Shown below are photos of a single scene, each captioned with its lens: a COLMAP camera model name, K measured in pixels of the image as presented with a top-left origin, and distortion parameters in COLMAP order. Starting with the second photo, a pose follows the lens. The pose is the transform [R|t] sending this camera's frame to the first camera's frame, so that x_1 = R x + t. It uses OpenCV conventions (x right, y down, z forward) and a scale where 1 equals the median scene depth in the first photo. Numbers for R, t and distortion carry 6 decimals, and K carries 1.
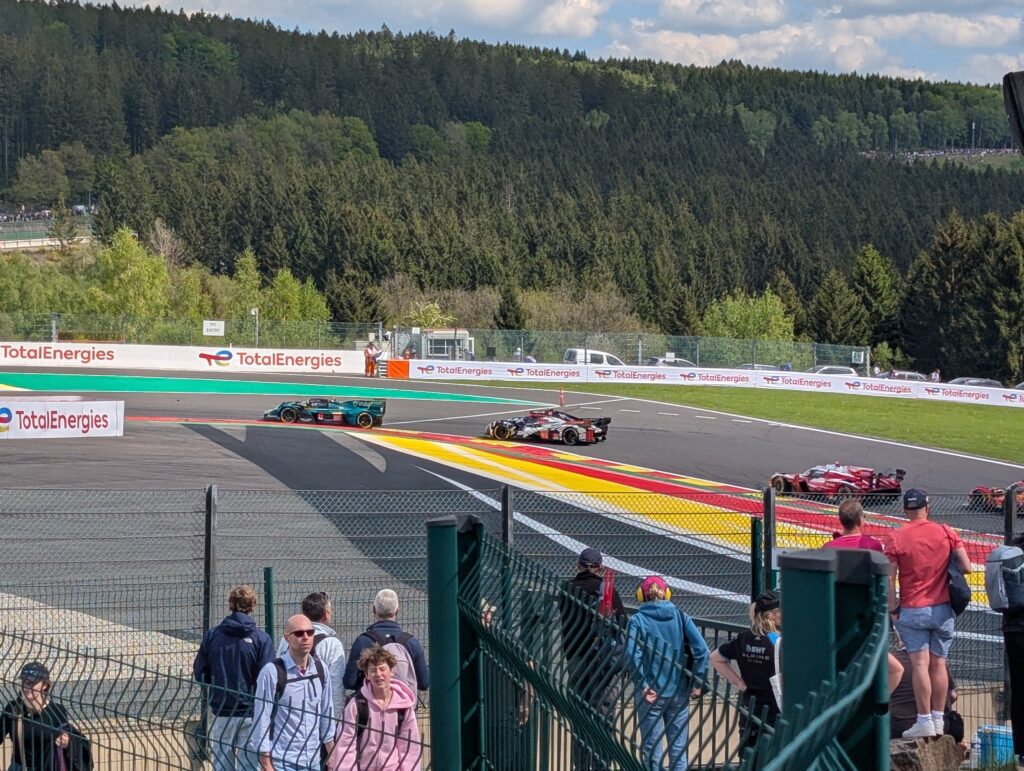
lens RADIAL K [[1673.6, 0, 512.0], [0, 1673.6, 385.5], [0, 0, 1]] dist [0.177215, -0.919800]
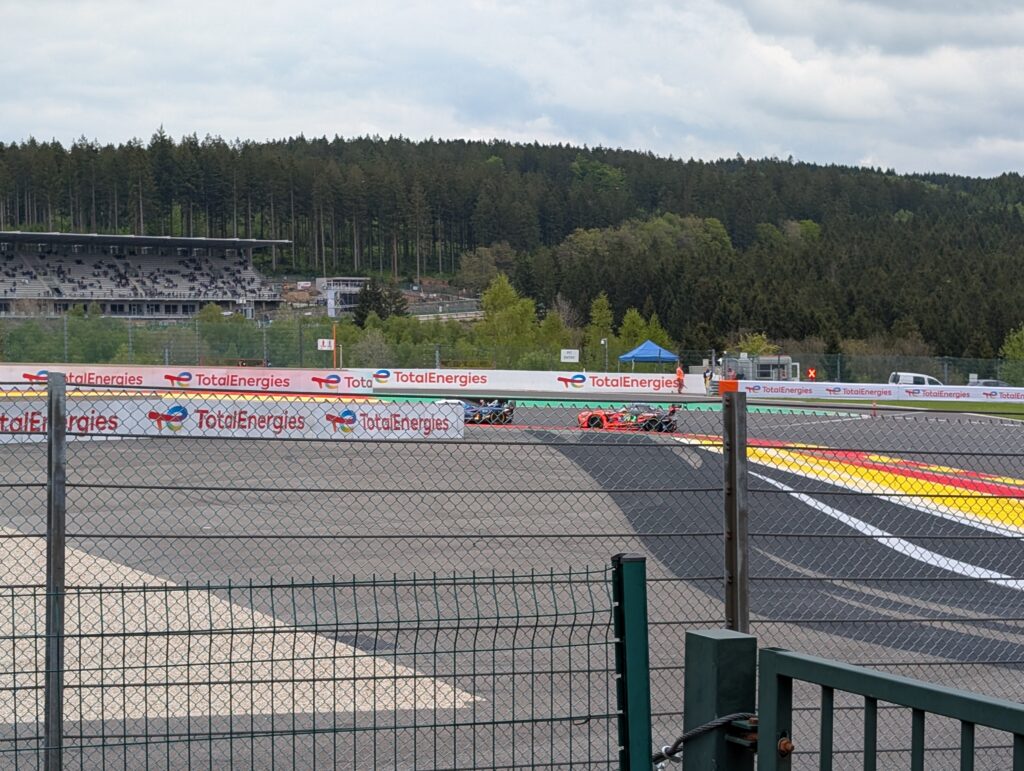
lens RADIAL K [[1673.6, 0, 512.0], [0, 1673.6, 385.5], [0, 0, 1]] dist [0.177215, -0.919800]
pose [[0.983755, -0.011032, -0.179180, -0.013302], [0.011831, 0.999924, 0.003389, -0.031877], [0.179129, -0.005454, 0.983811, -0.289223]]
